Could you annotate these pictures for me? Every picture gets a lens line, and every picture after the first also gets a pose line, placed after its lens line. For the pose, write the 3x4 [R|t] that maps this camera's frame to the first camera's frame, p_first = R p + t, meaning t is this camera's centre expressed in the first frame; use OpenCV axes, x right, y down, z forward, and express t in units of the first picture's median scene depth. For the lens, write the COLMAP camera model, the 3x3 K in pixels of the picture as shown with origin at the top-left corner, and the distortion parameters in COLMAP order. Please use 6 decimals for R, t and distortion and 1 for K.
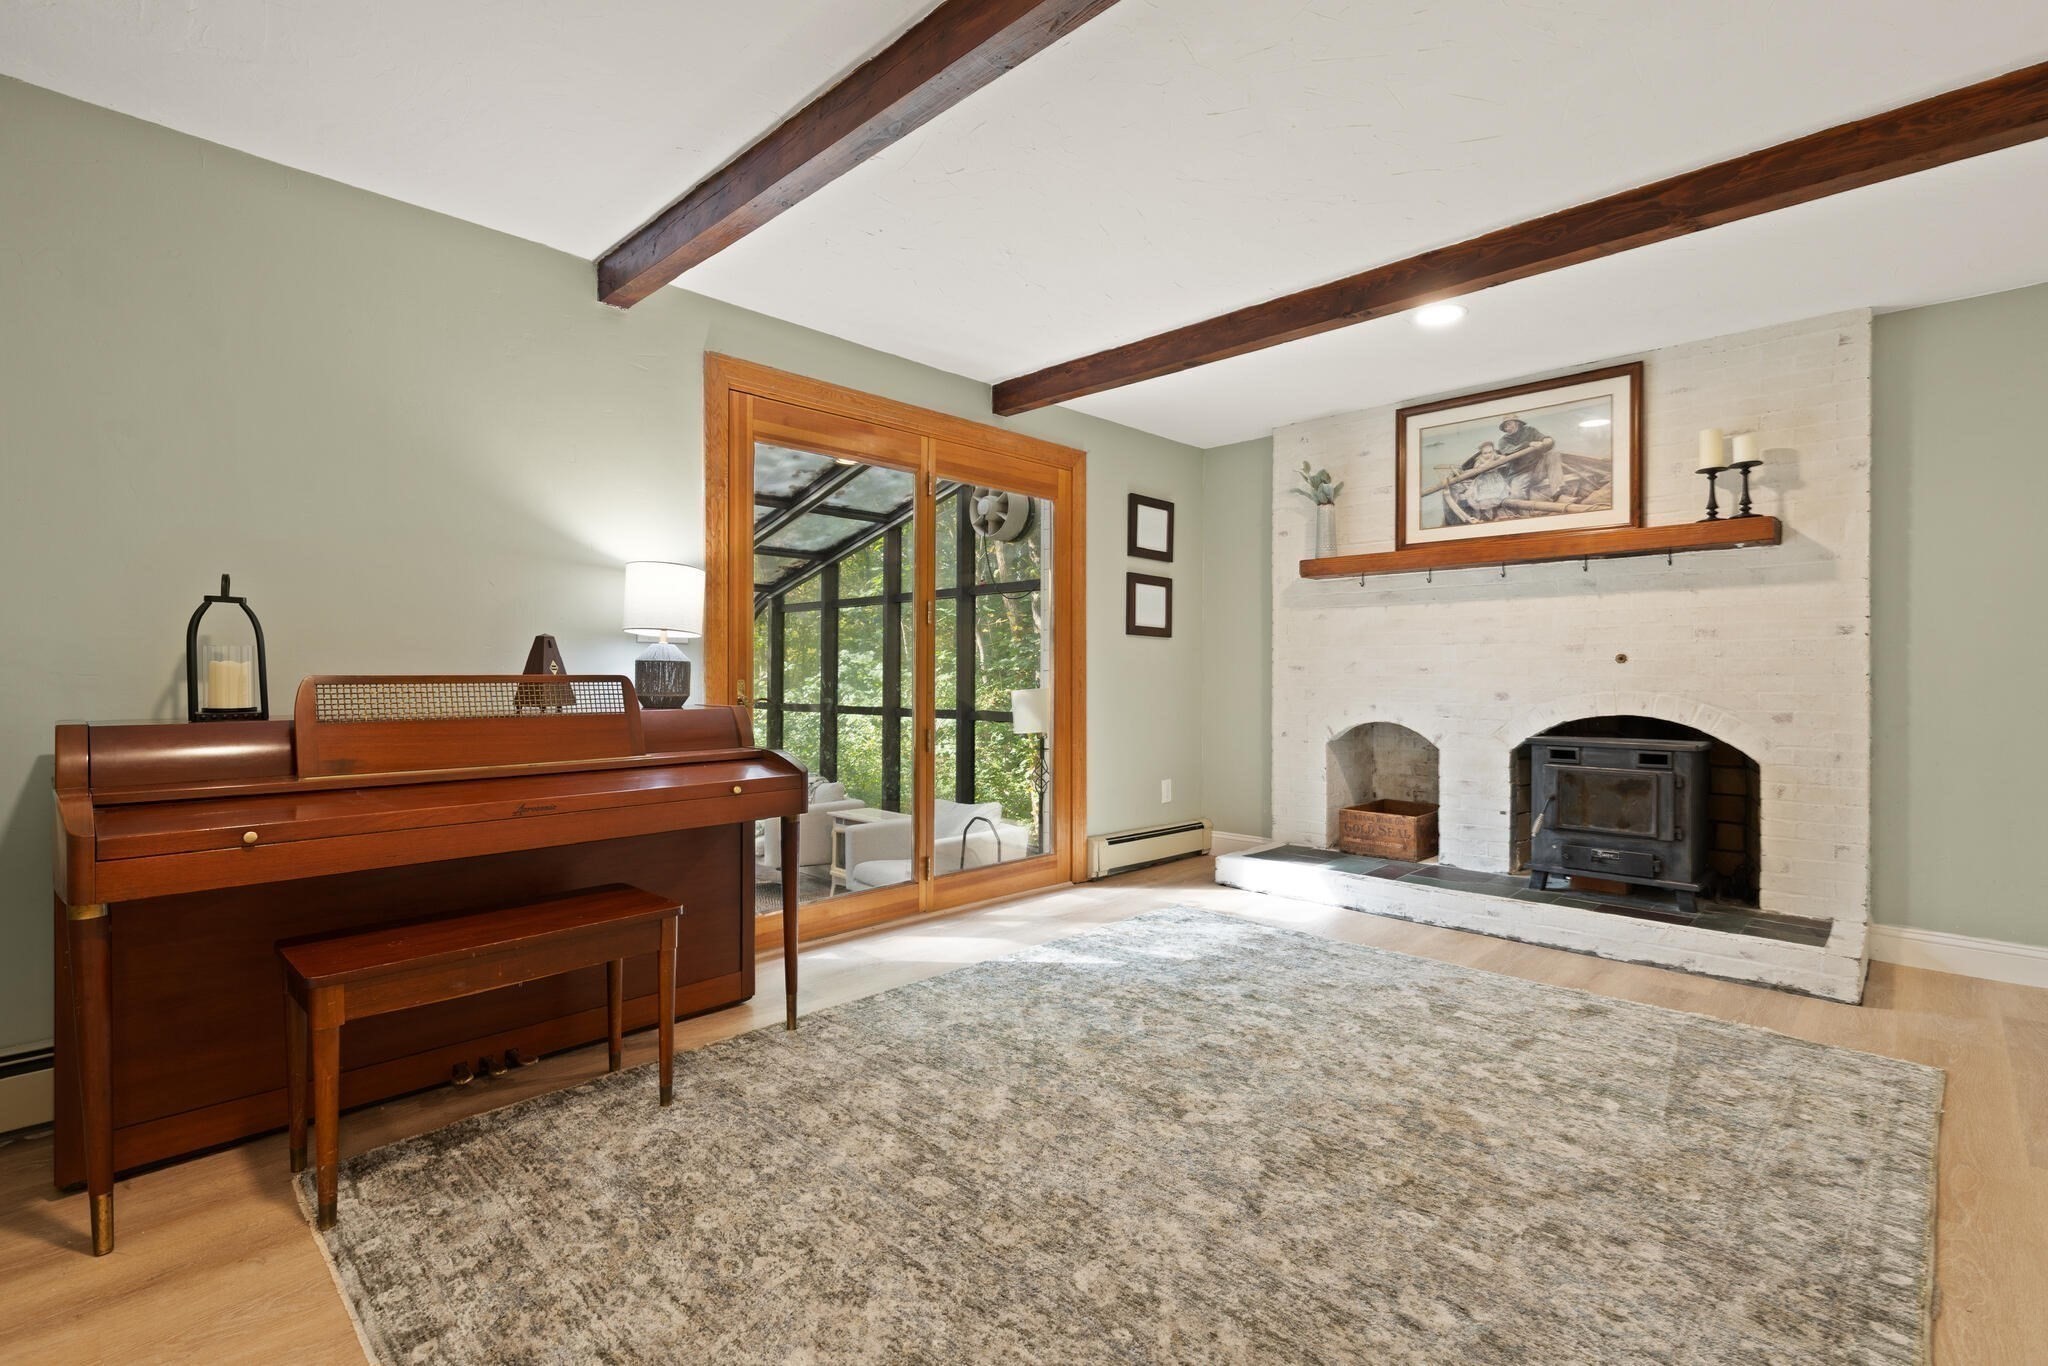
lens RADIAL K [[935.8, 0, 1023.4], [0, 935.8, 674.9], [0, 0, 1]] dist [0.000505, 0.000138]
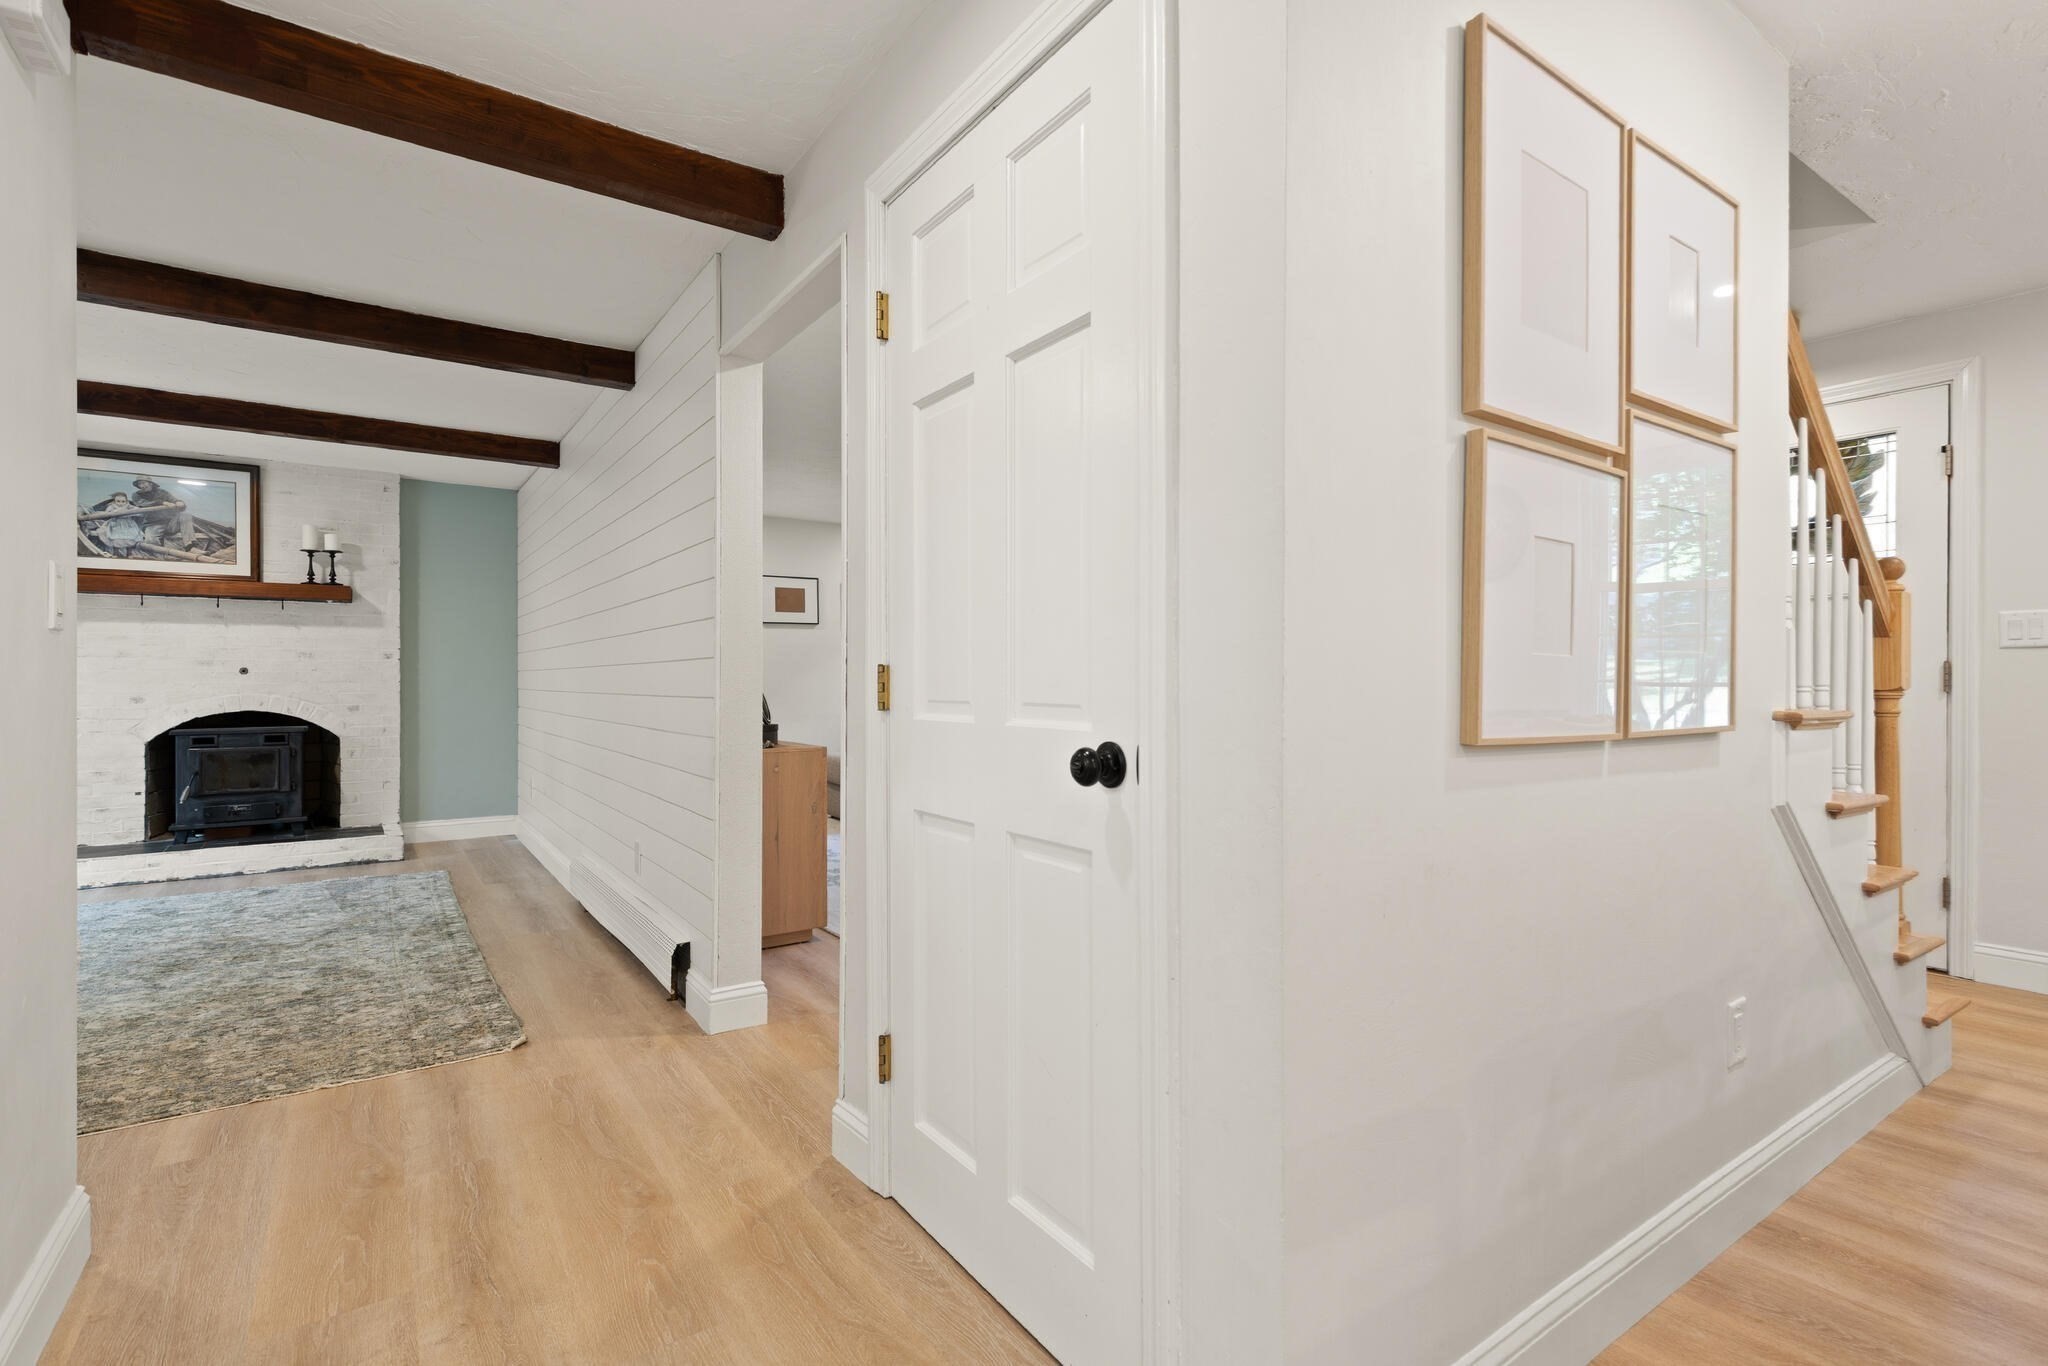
lens RADIAL K [[935.8, 0, 1034.1], [0, 935.8, 688.6], [0, 0, 1]] dist [0.000505, 0.000138]
pose [[0.178101, -0.012652, 0.983931, -0.569131], [0.000053, 0.999917, 0.012848, -0.009204], [-0.984012, -0.002236, 0.178087, -0.449992]]
